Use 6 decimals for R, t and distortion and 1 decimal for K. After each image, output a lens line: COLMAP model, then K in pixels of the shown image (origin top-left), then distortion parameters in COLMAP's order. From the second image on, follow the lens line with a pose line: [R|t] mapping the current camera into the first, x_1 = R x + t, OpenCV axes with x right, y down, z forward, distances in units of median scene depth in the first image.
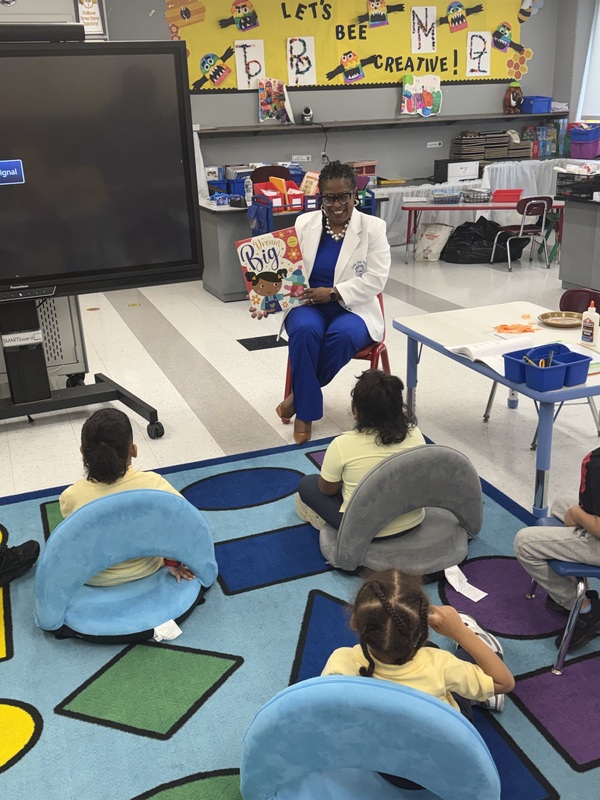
lens RADIAL K [[817.4, 0, 296.8], [0, 817.4, 403.7], [0, 0, 1]] dist [-0.029643, 0.000000]
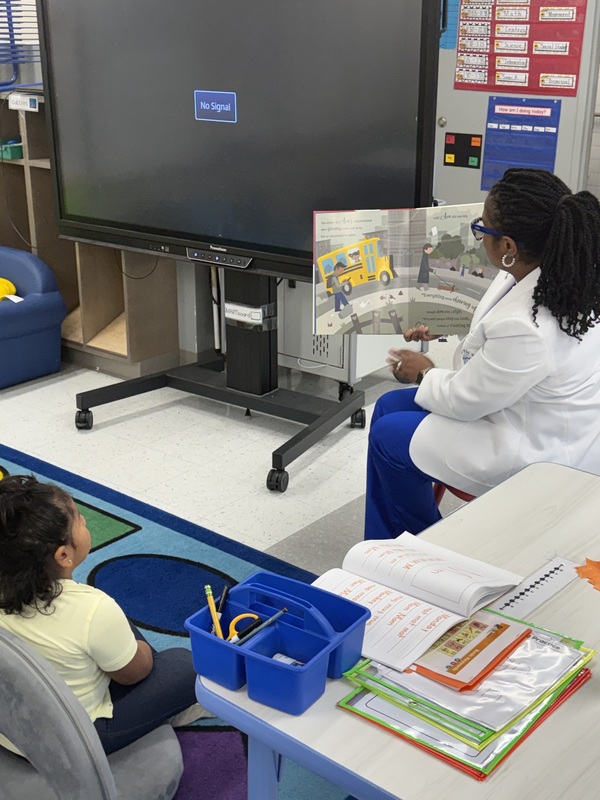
lens RADIAL K [[1037.2, 0, 300.1], [0, 1037.2, 399.8], [0, 0, 1]] dist [-0.024036, 0.000000]
pose [[0.511027, 0.331740, -0.792969, 0.290596], [-0.320339, 0.929568, 0.182445, -0.112401], [0.797643, 0.160784, 0.581303, 0.254809]]
